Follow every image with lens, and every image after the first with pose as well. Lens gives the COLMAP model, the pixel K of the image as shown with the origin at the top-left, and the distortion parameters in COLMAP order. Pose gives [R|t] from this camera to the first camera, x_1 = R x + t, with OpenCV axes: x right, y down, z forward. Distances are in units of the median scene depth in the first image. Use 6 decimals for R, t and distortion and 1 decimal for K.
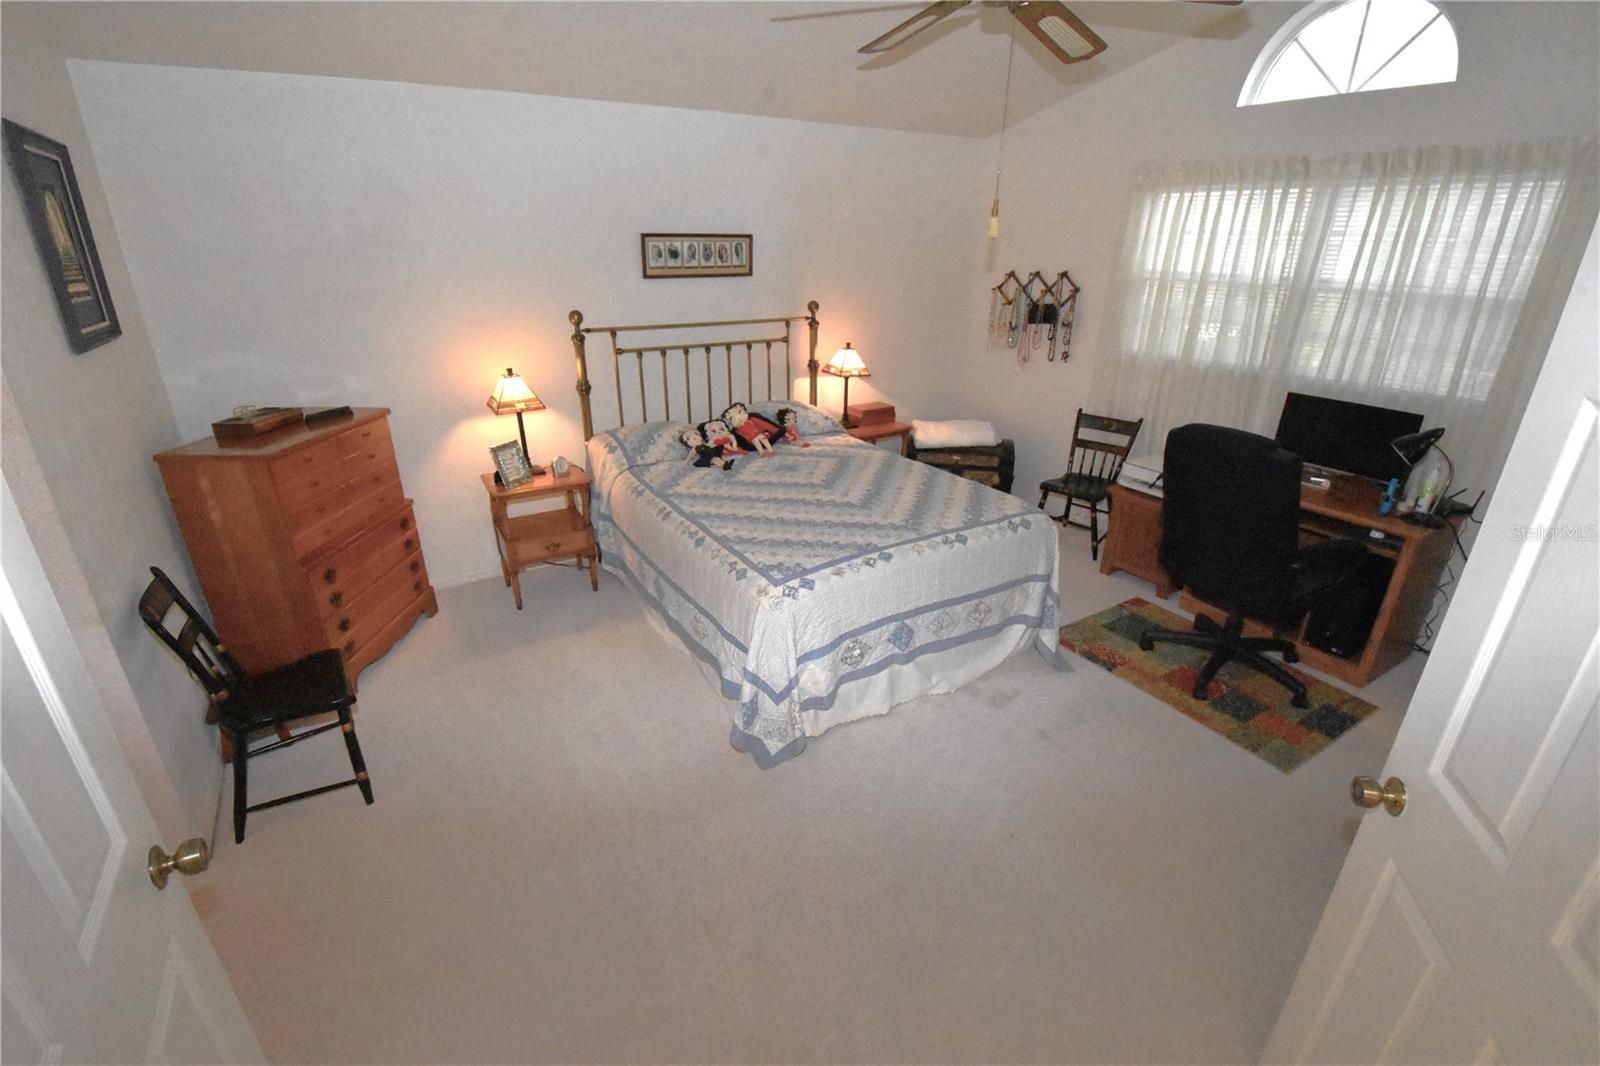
lens RADIAL K [[702.2, 0, 793.4], [0, 702.2, 531.7], [0, 0, 1]] dist [0.004693, -0.015840]
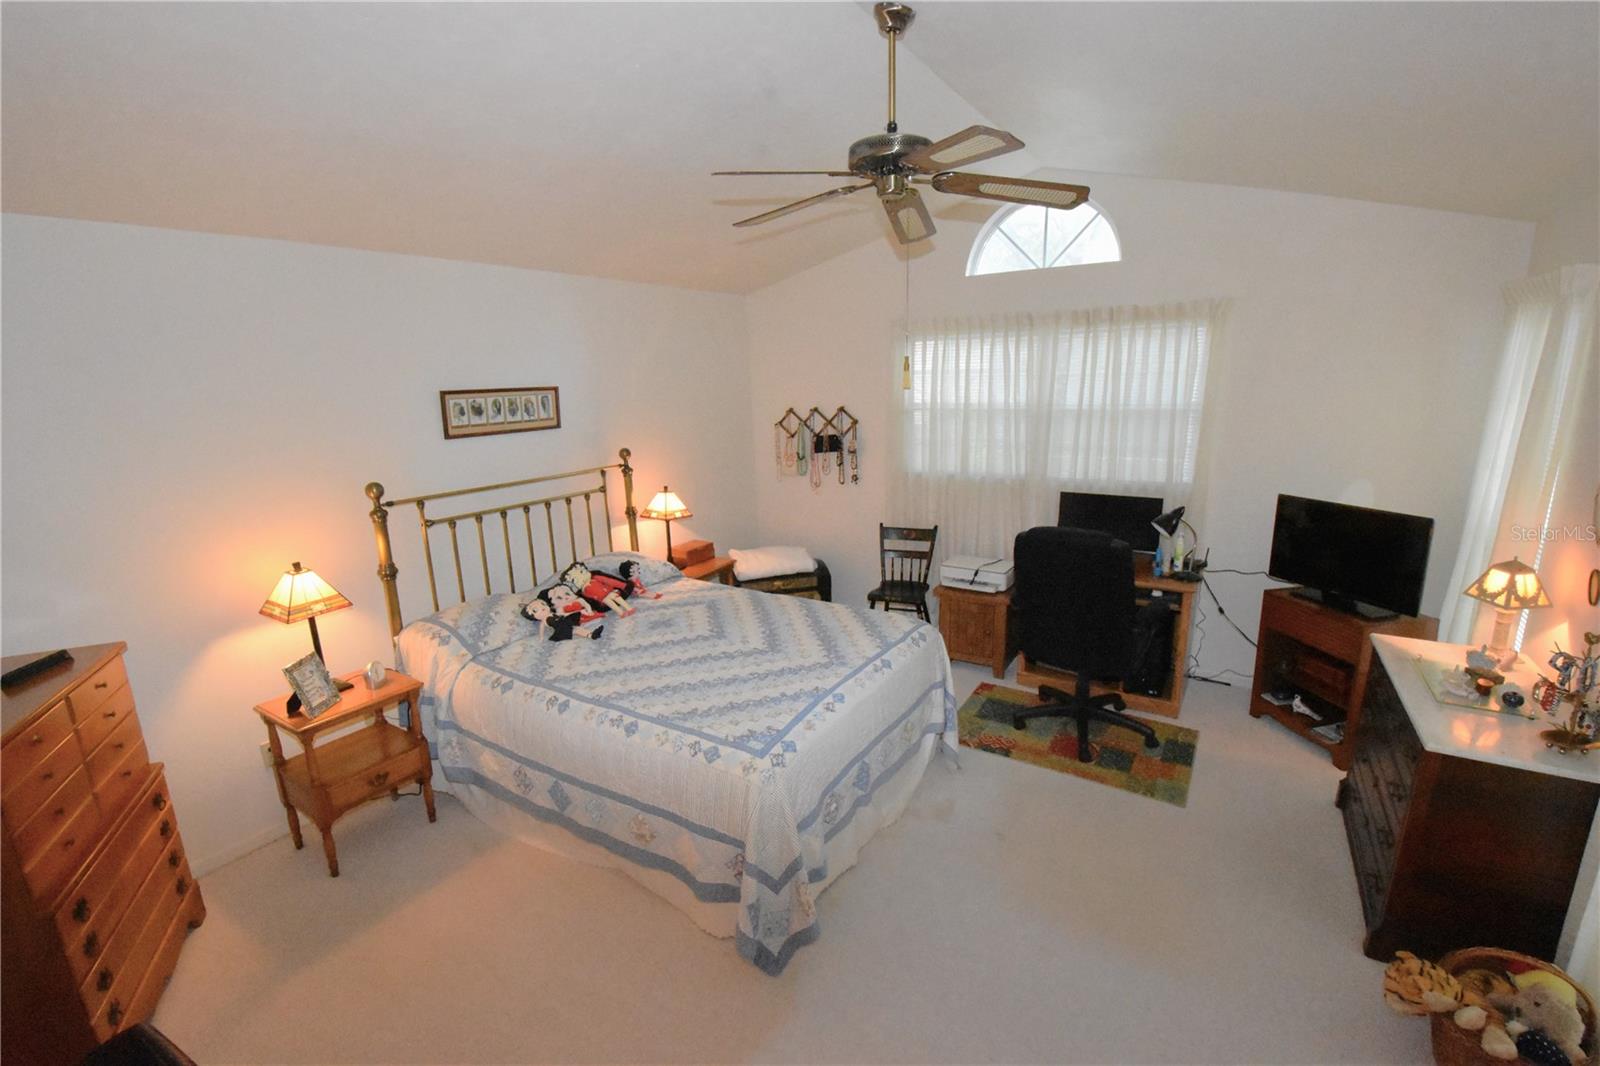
lens RADIAL K [[702.2, 0, 798.8], [0, 702.2, 532.0], [0, 0, 1]] dist [0.004693, -0.015840]
pose [[0.899809, -0.124500, 0.418142, -0.234253], [0.195209, 0.972020, -0.130658, -0.056492], [-0.390175, 0.199193, 0.898936, 0.075884]]
